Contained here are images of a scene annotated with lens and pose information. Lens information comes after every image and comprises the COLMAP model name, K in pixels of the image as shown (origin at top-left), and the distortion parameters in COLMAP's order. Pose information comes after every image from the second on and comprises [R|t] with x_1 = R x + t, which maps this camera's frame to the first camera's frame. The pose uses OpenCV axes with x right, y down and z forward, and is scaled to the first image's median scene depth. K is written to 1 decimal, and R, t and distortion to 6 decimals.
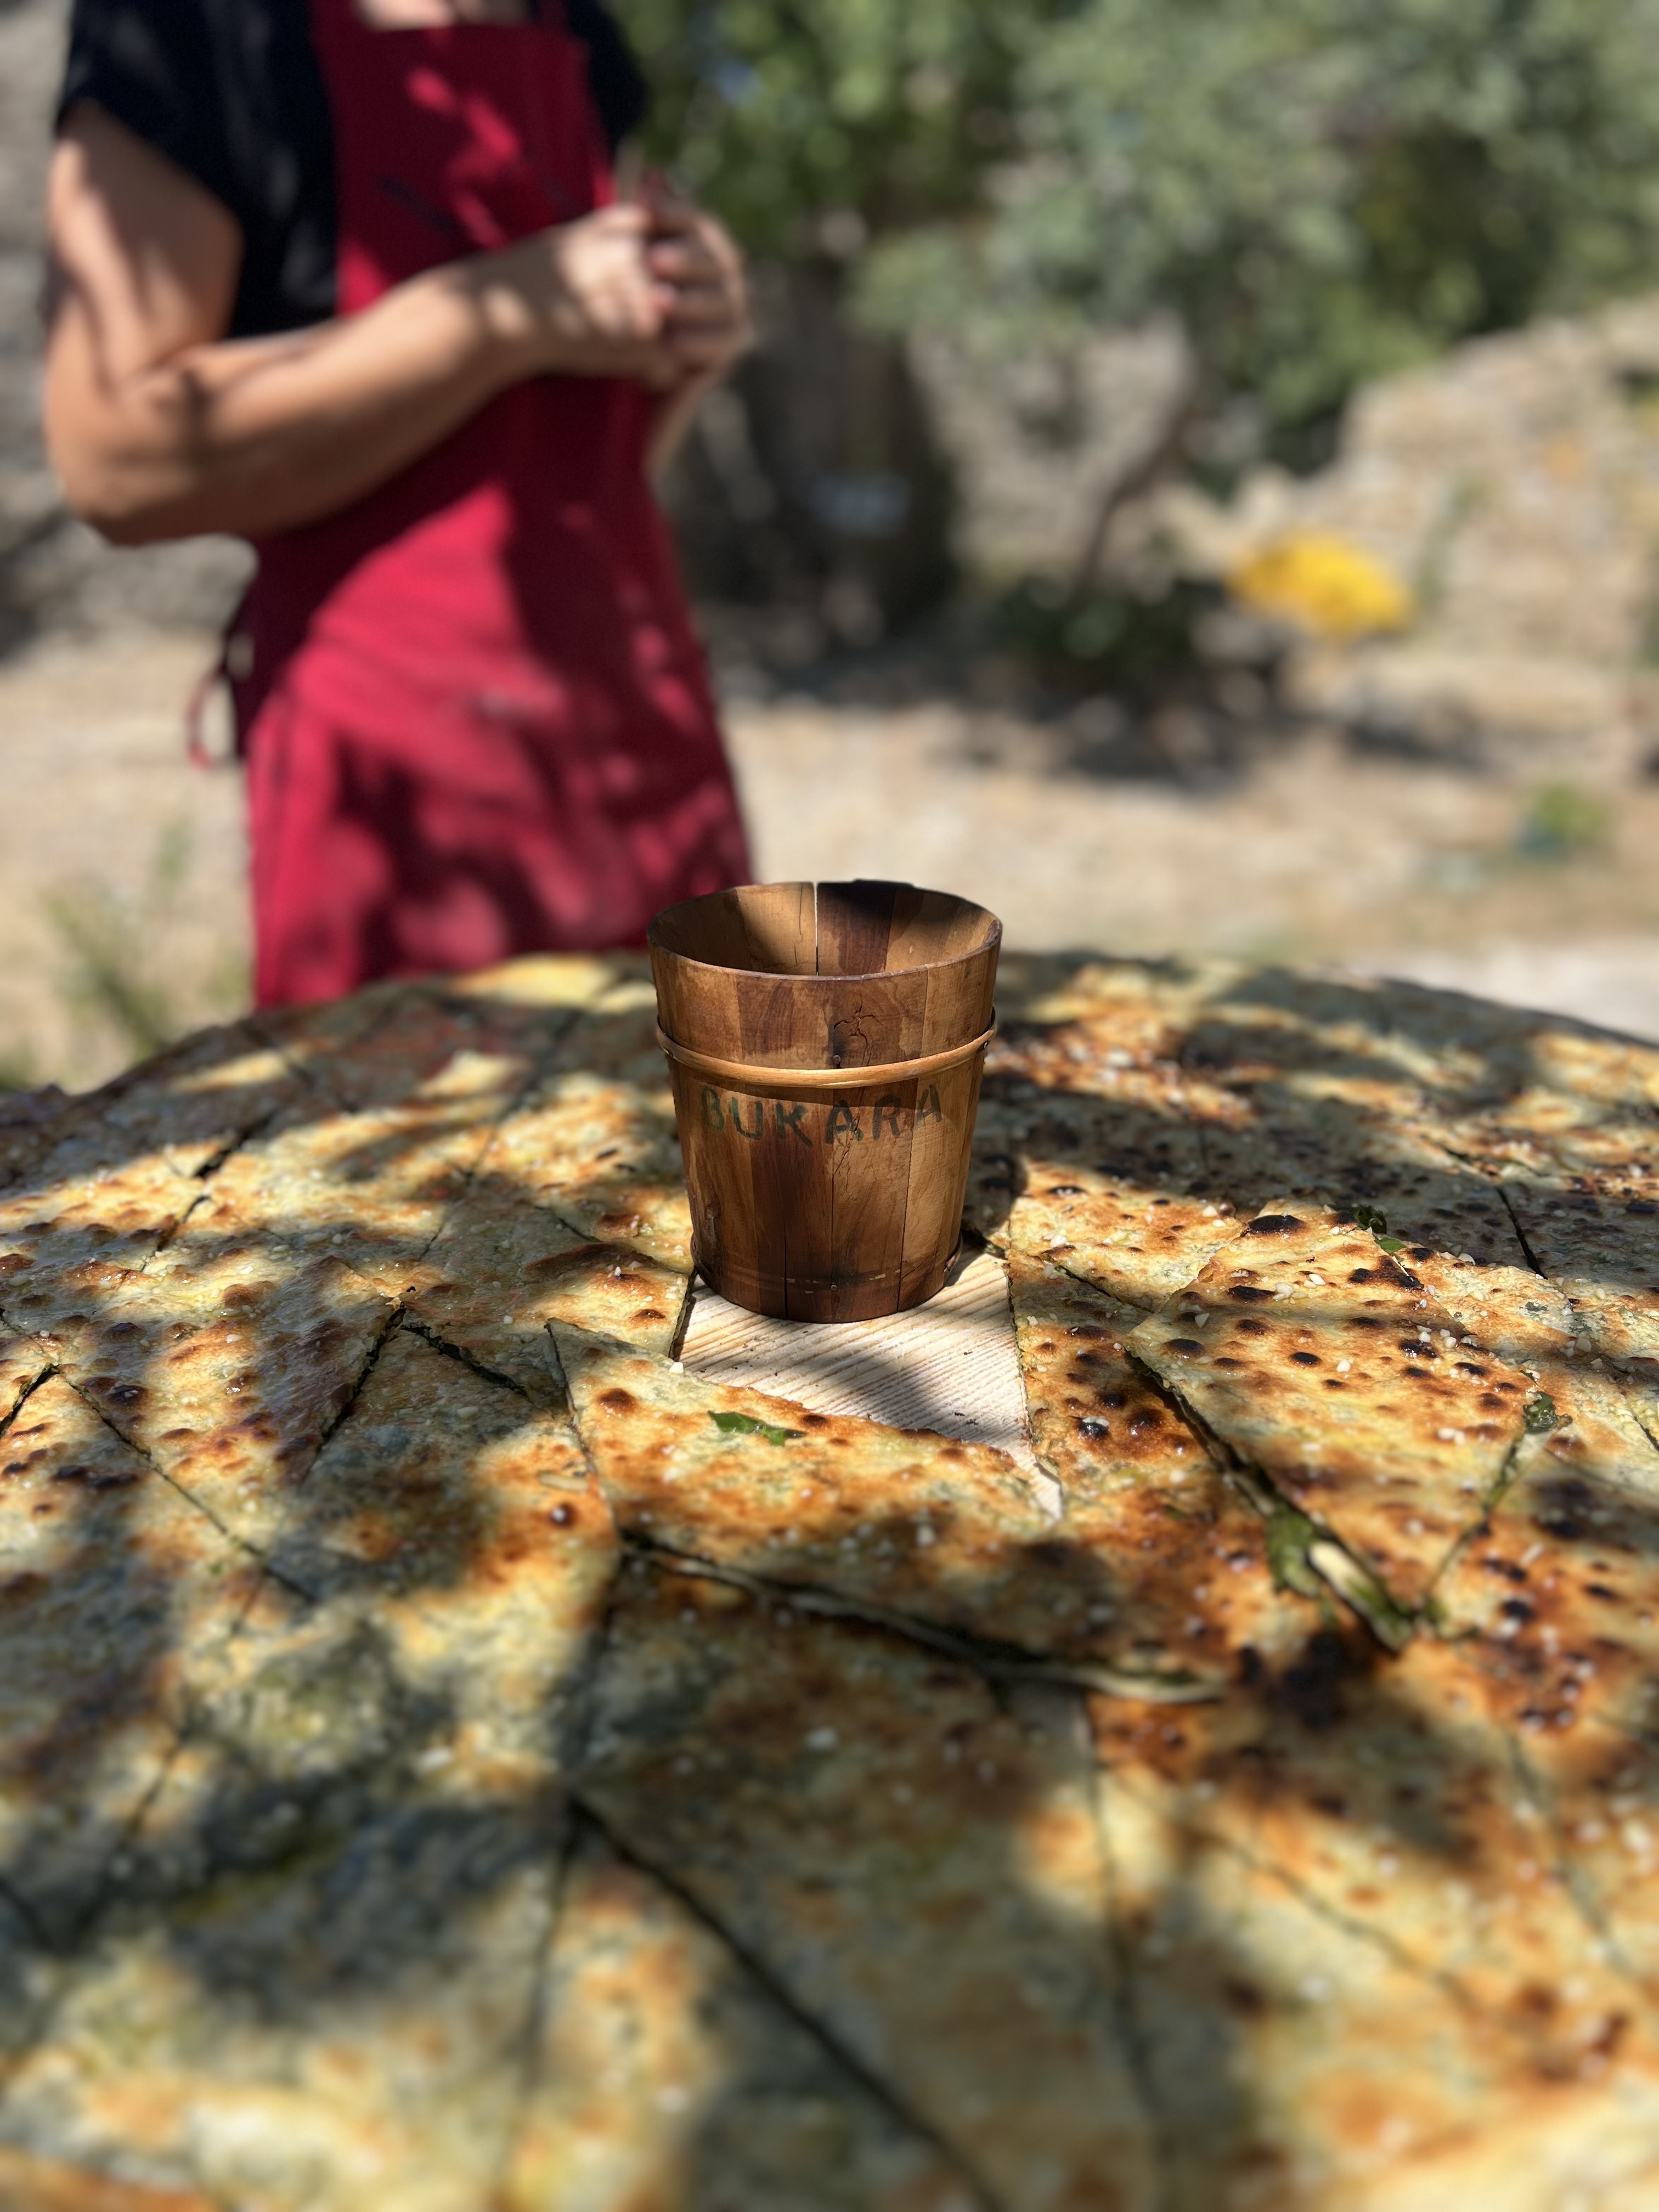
lens RADIAL K [[1635.2, 0, 835.3], [0, 1635.2, 1108.2], [0, 0, 1]] dist [0.051673, -0.066164]
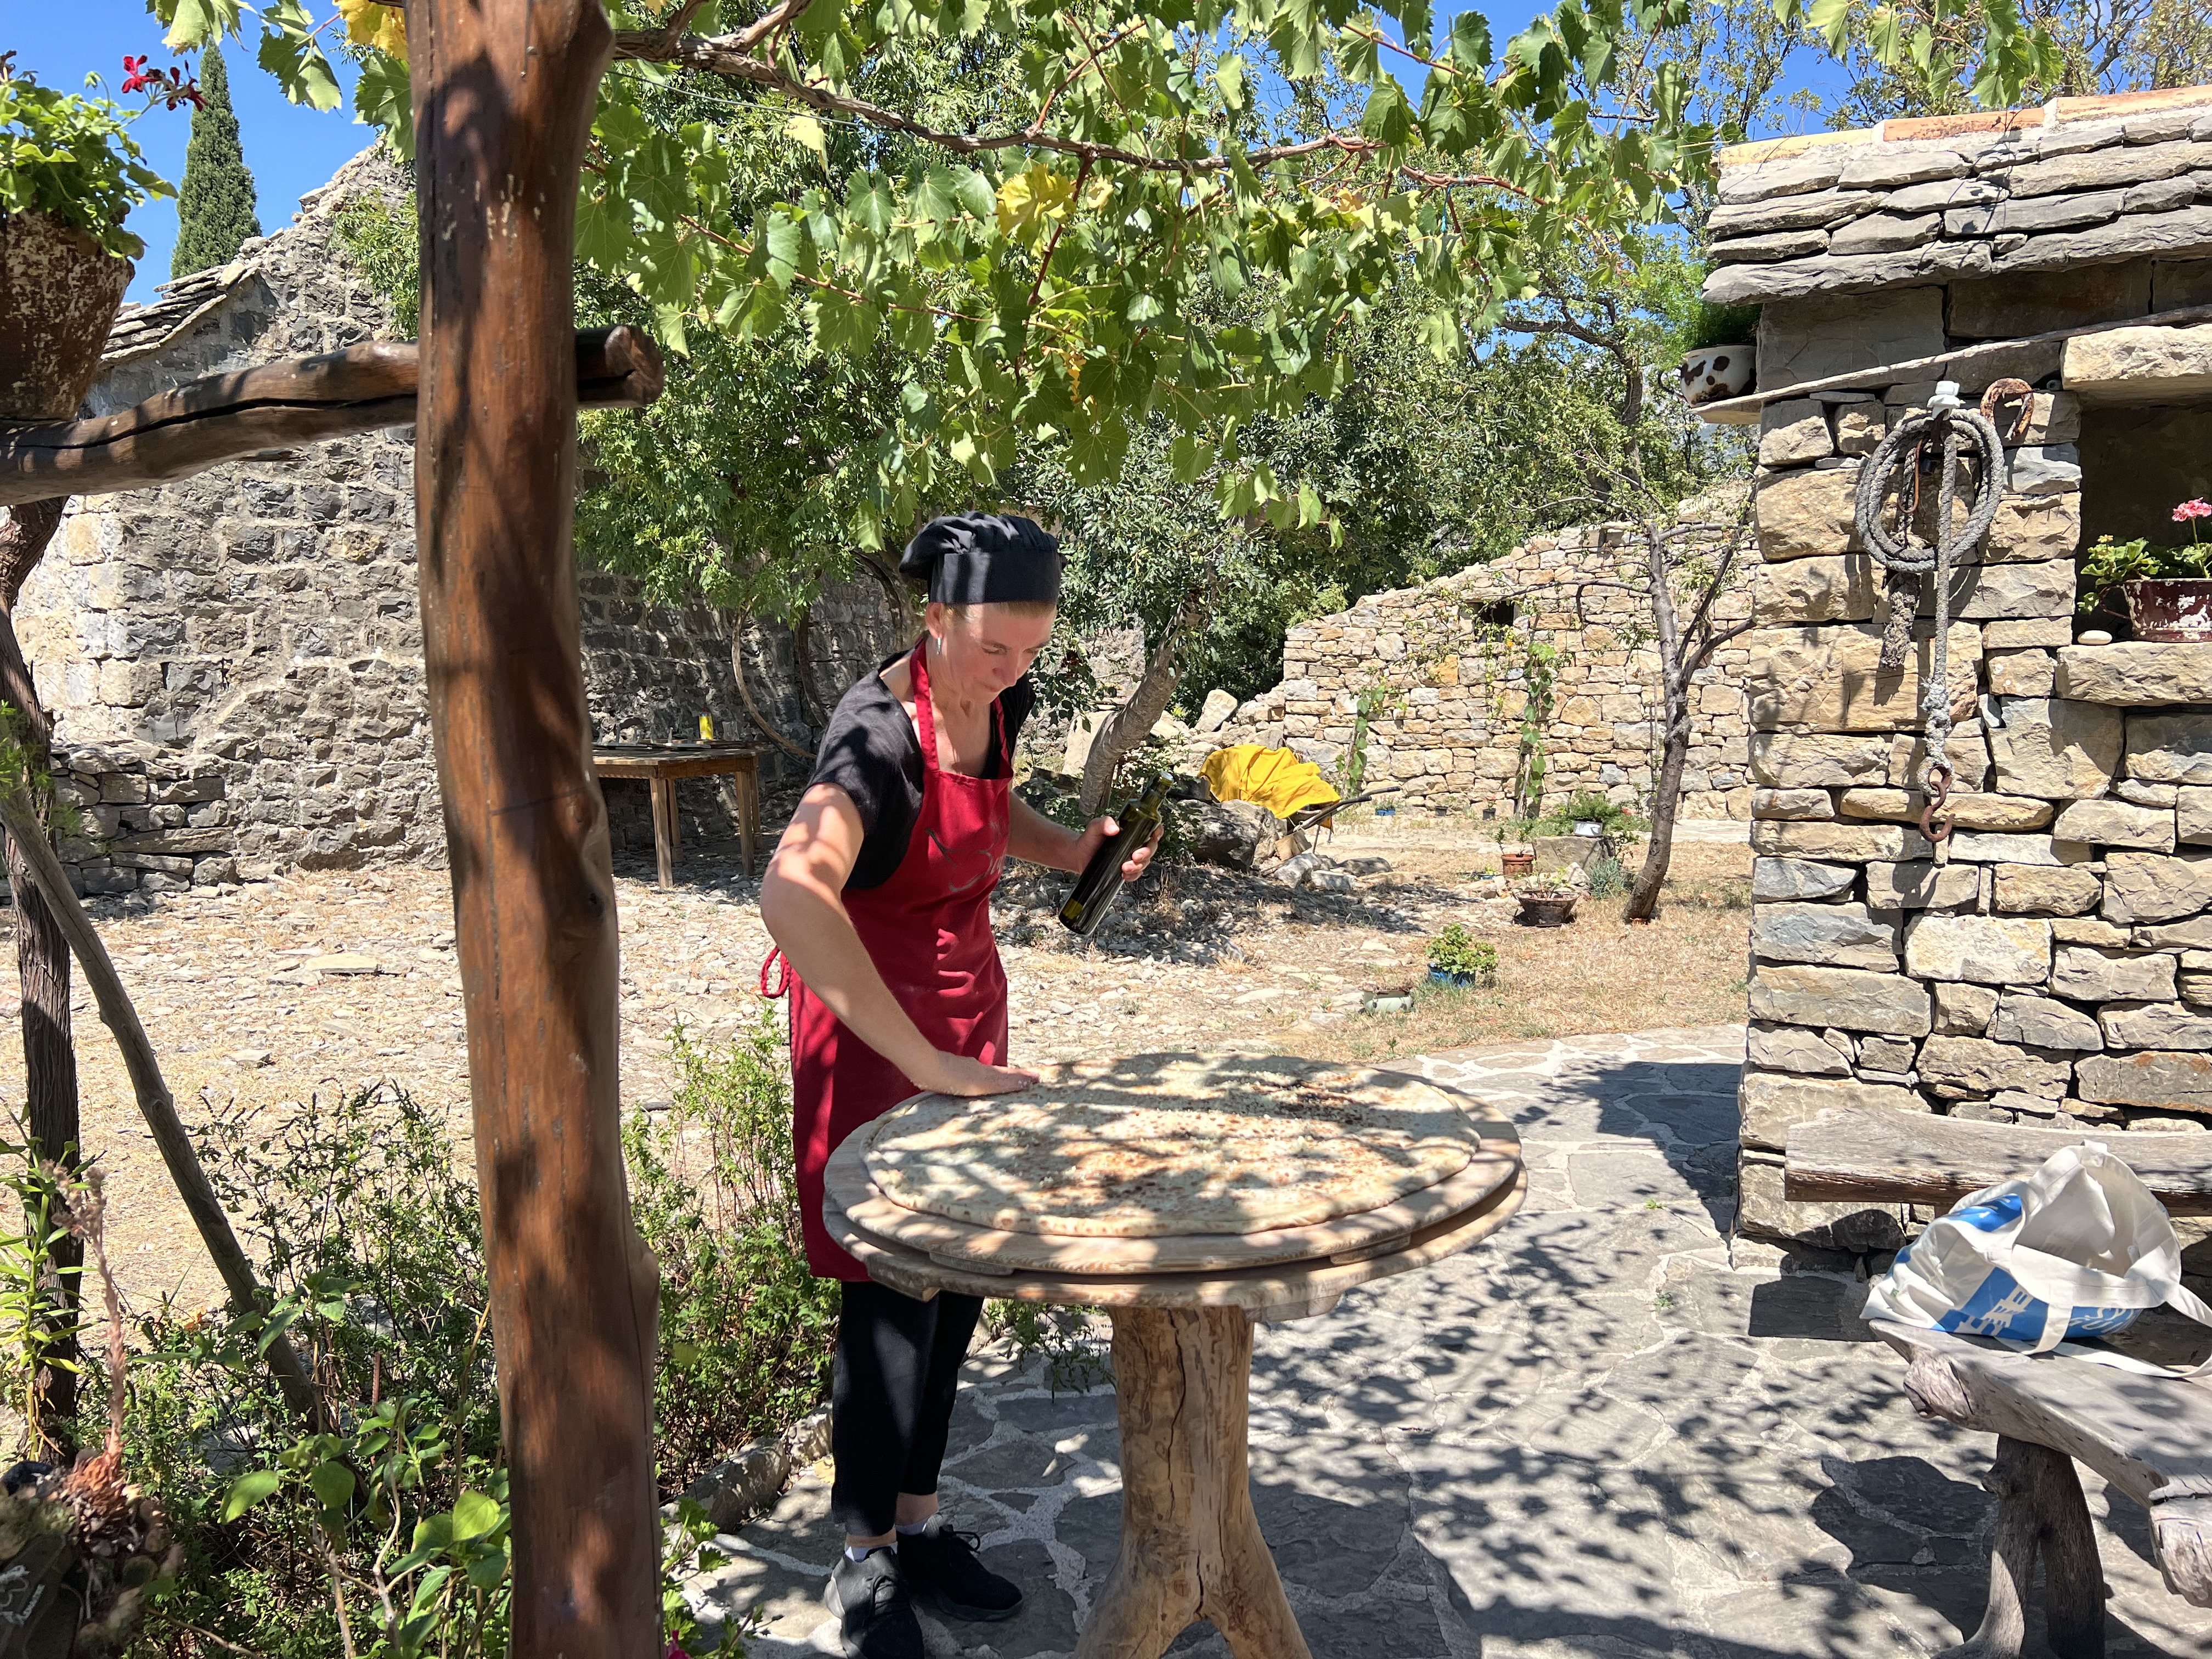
lens RADIAL K [[1635.2, 0, 1108.8], [0, 1635.2, 835.1], [0, 0, 1]] dist [0.051673, -0.066164]
pose [[0.984698, -0.017173, 0.173418, -0.050308], [0.061163, 0.965886, -0.251642, 0.037872], [-0.163181, 0.258399, 0.952157, -0.201672]]
